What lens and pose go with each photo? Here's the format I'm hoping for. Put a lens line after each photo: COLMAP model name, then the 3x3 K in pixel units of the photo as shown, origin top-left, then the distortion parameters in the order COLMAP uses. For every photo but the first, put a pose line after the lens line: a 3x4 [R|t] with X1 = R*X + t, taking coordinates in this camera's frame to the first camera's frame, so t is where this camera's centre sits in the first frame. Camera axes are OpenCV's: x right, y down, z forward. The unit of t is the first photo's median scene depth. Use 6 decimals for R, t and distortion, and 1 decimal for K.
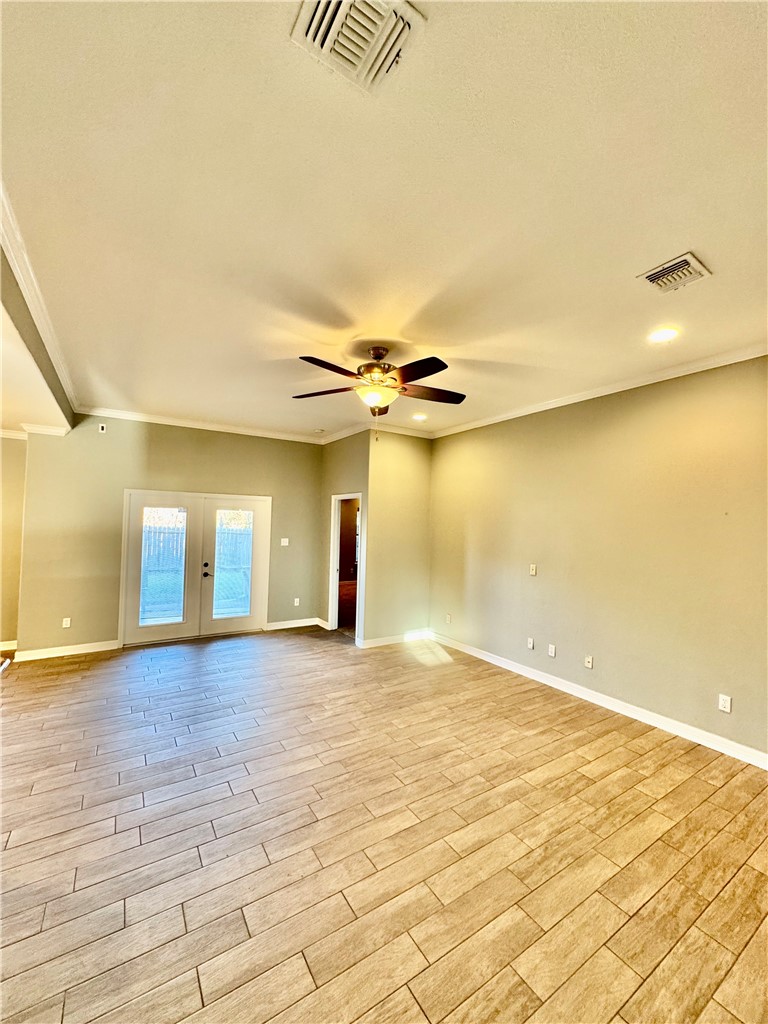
lens RADIAL K [[409.3, 0, 386.1], [0, 409.3, 512.1], [0, 0, 1]] dist [-0.003705, 0.000224]
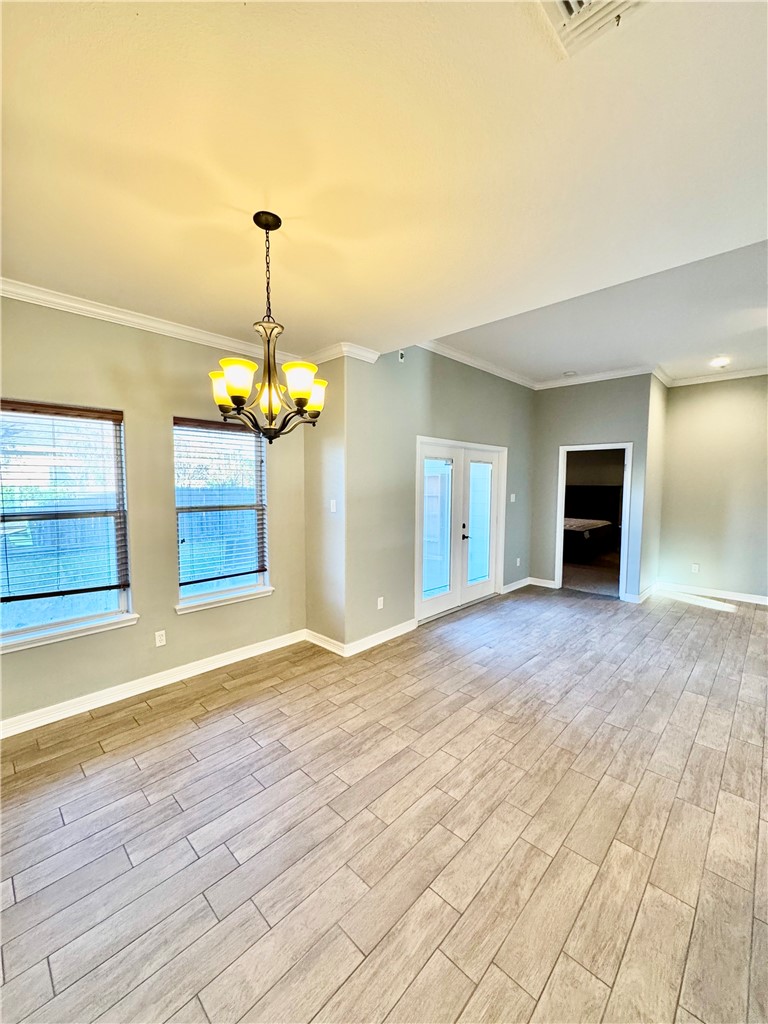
lens RADIAL K [[409.3, 0, 385.8], [0, 409.3, 513.3], [0, 0, 1]] dist [-0.003705, 0.000224]
pose [[0.973623, -0.034216, 0.225583, -0.993324], [0.010259, 0.994257, 0.106529, 0.009712], [-0.227933, -0.101405, 0.968382, 0.246934]]
